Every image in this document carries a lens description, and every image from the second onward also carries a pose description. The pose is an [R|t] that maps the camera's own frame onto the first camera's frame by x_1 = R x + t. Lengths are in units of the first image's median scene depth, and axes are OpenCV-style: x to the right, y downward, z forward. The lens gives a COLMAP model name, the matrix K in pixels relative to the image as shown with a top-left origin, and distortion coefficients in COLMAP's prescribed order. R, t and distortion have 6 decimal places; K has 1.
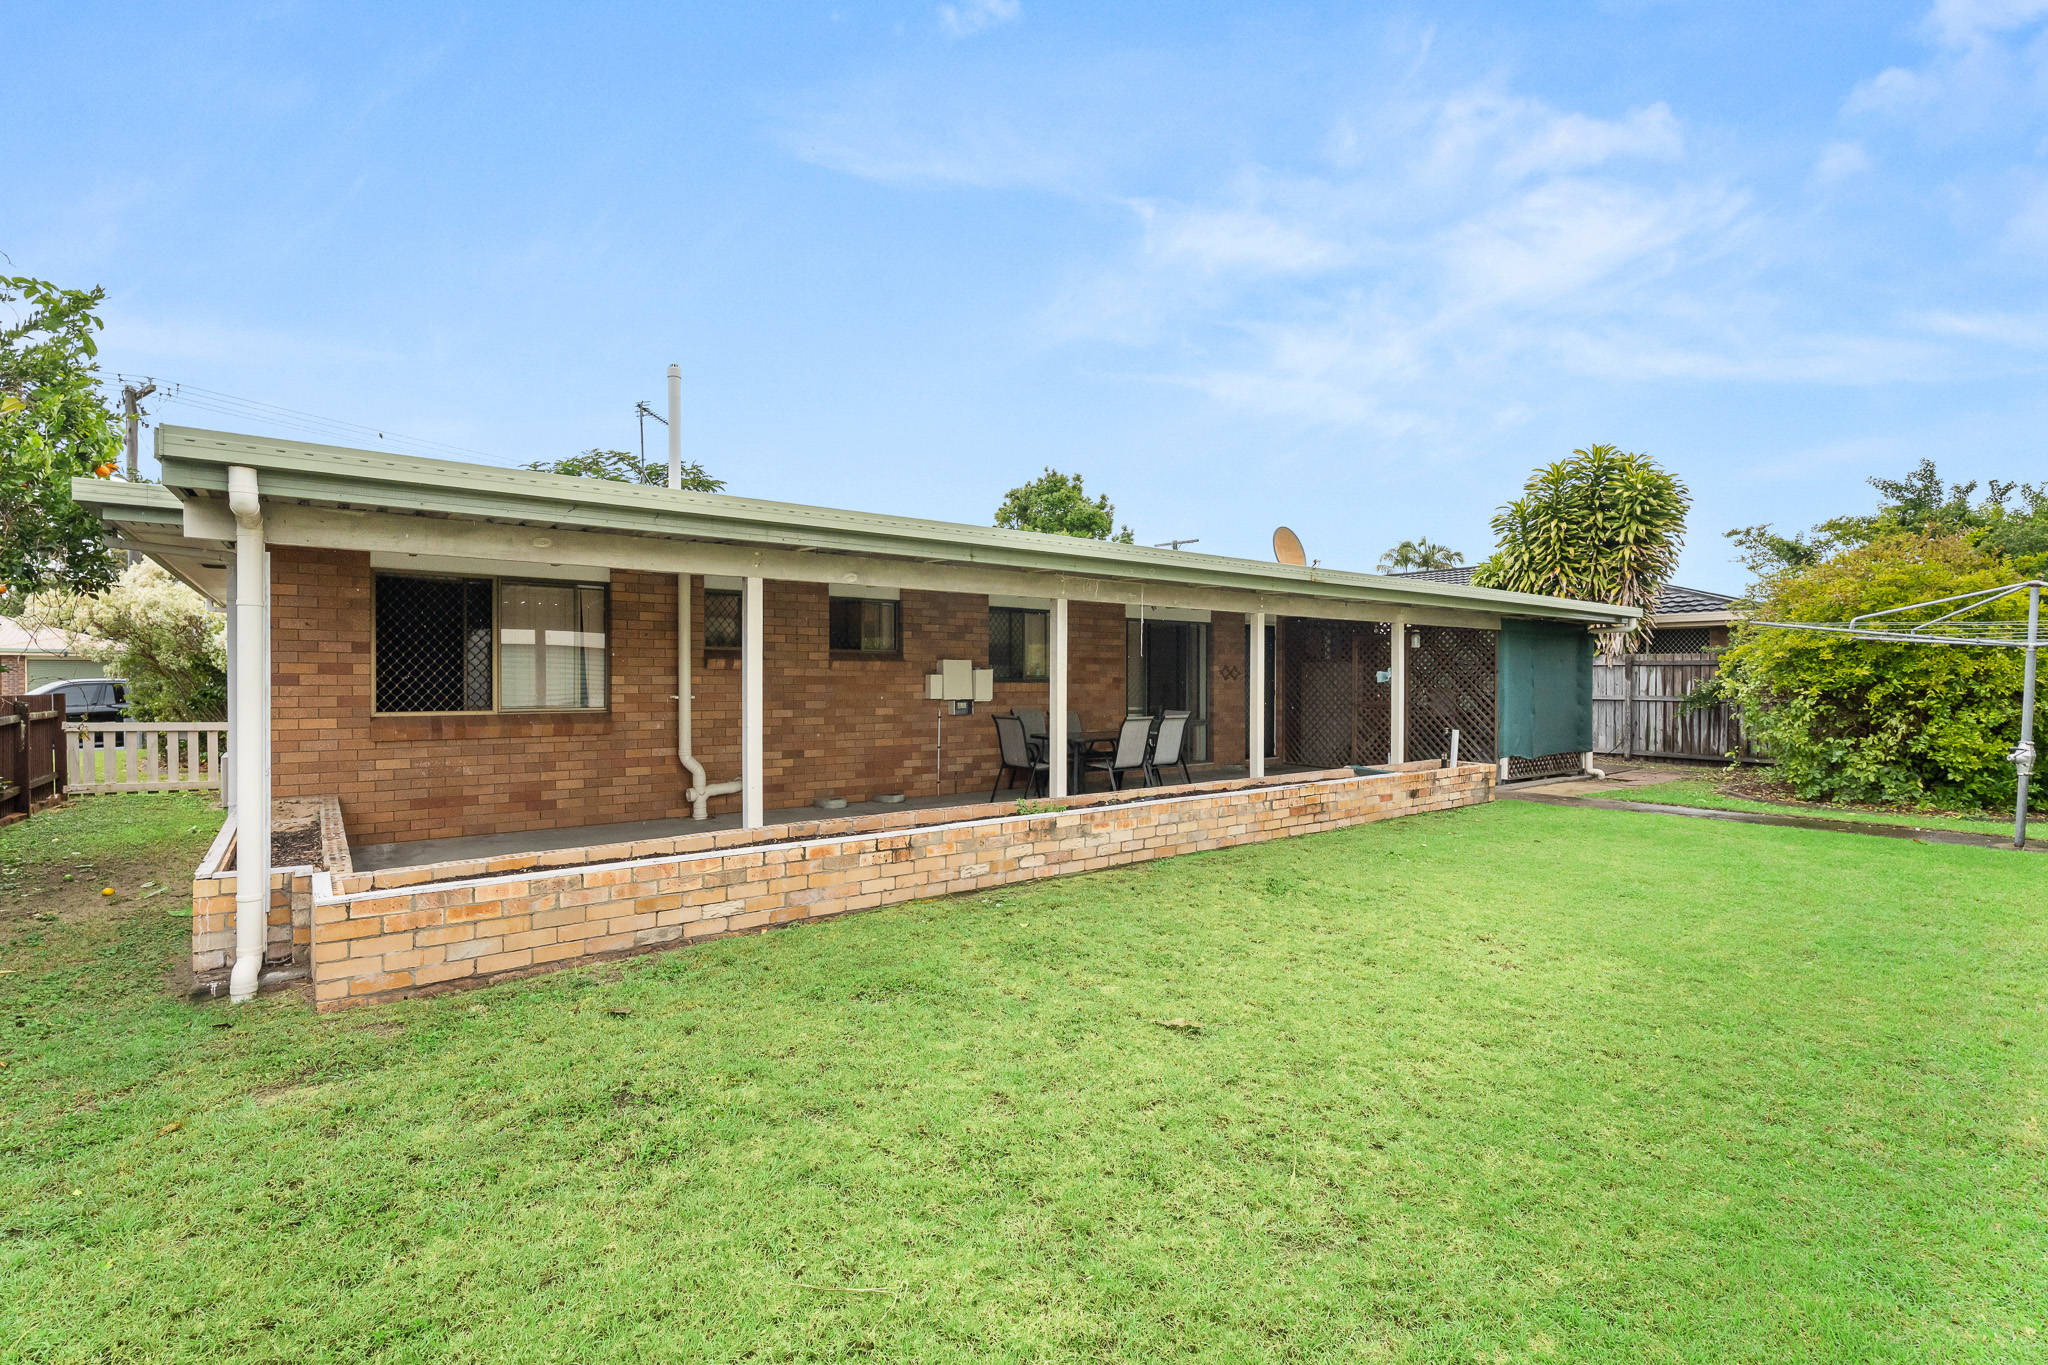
lens RADIAL K [[911.1, 0, 1024.0], [0, 911.1, 682.5], [0, 0, 1]] dist [0.001830, 0.000632]
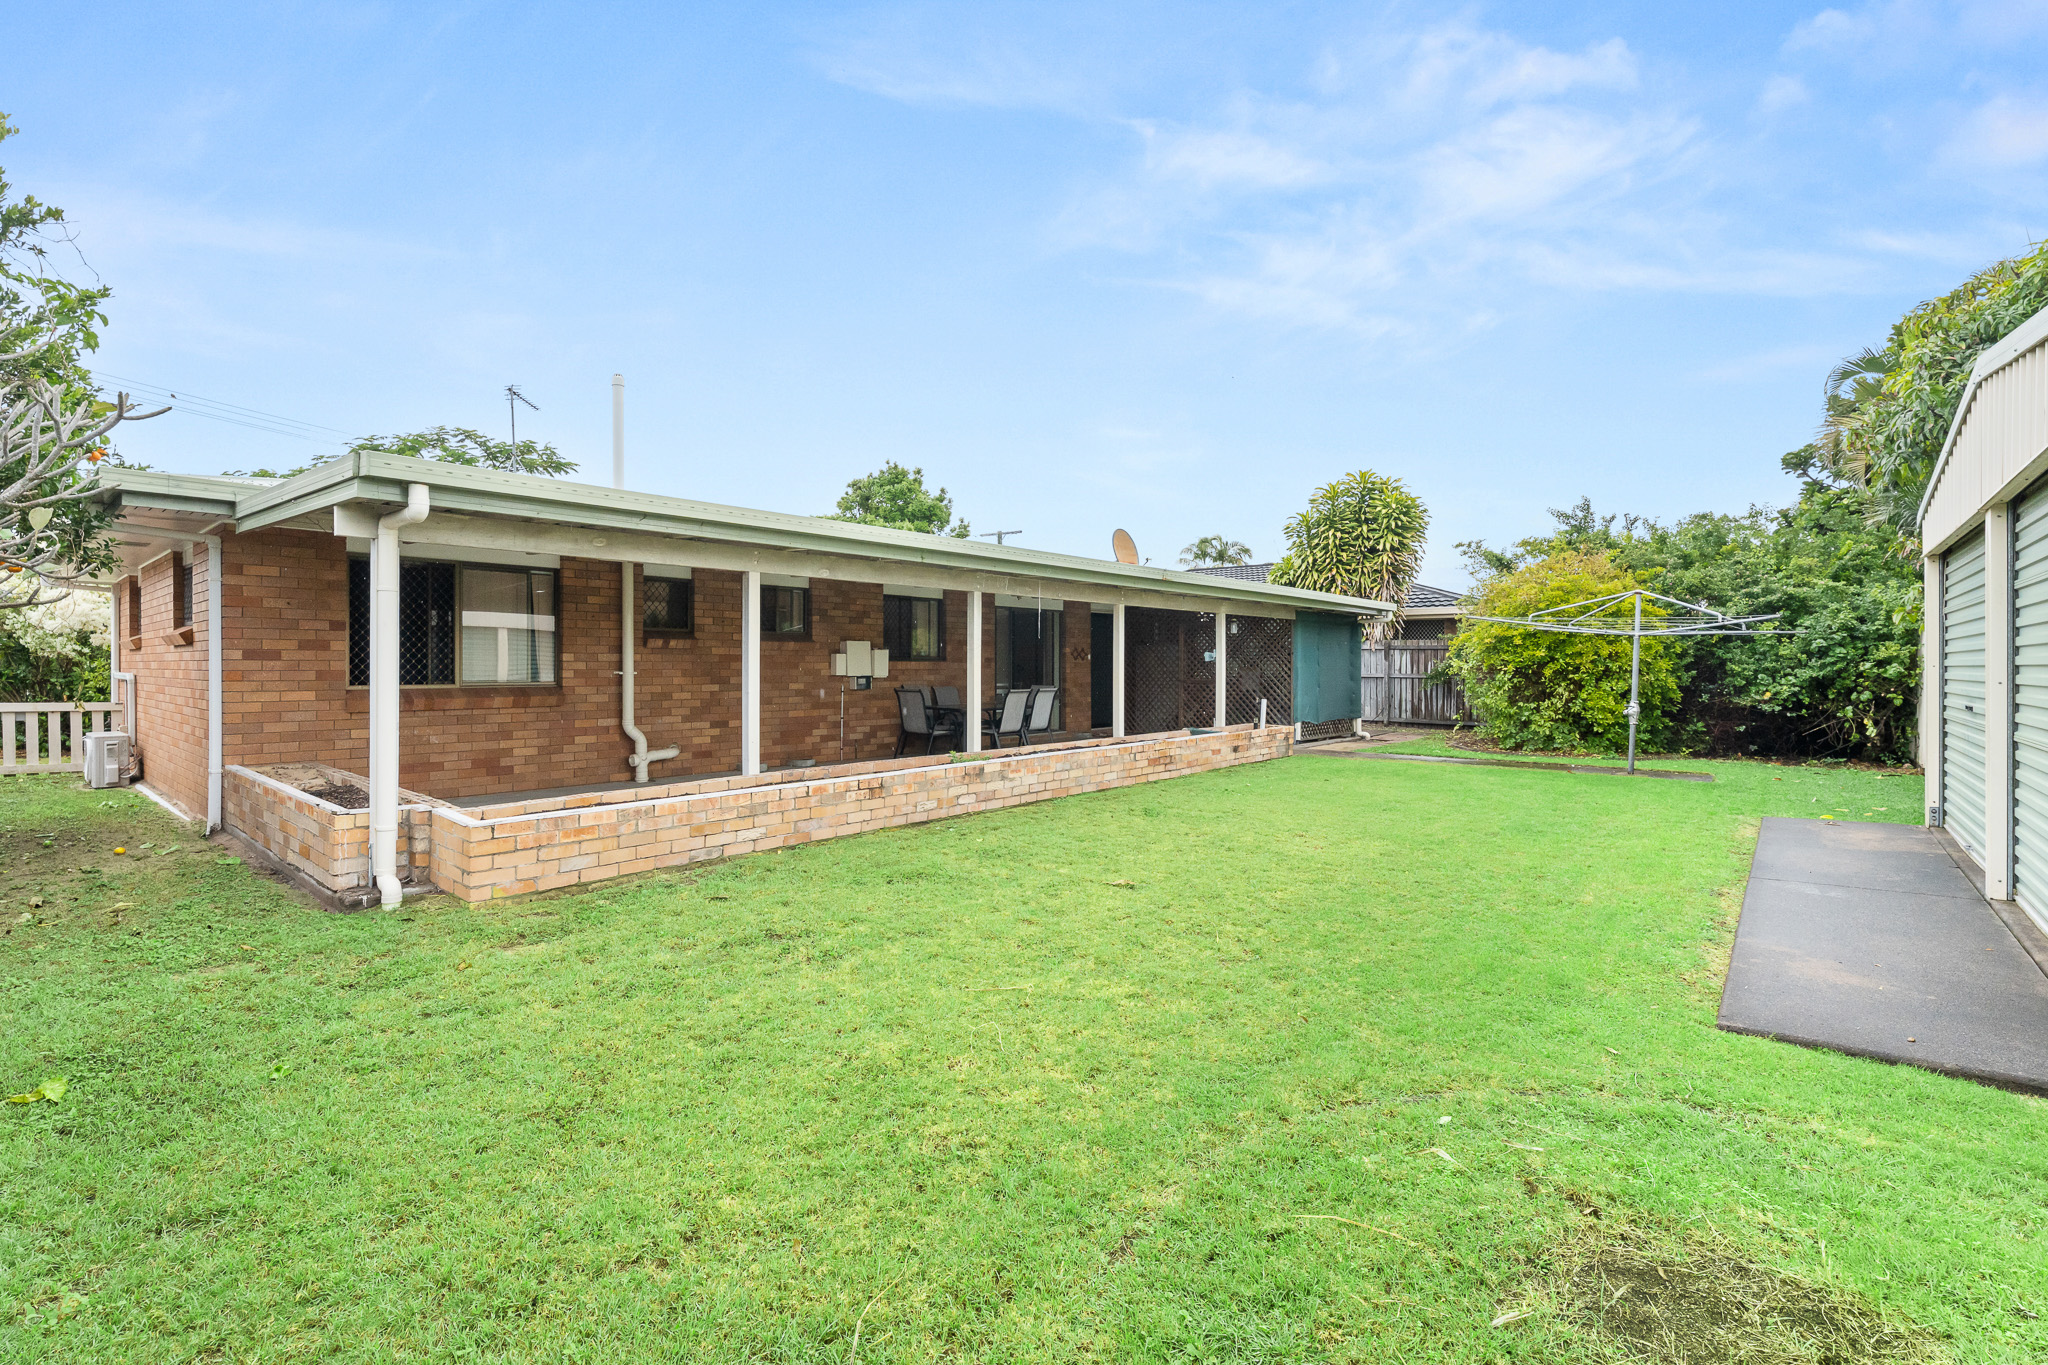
lens RADIAL K [[914.9, 0, 1020.1], [0, 914.9, 661.2], [0, 0, 1]] dist [0.000576, 0.000882]
pose [[0.978827, 0.001158, 0.204684, -0.124974], [0.000260, 0.999976, -0.006901, 0.009200], [-0.204687, 0.006808, 0.978804, -0.181906]]
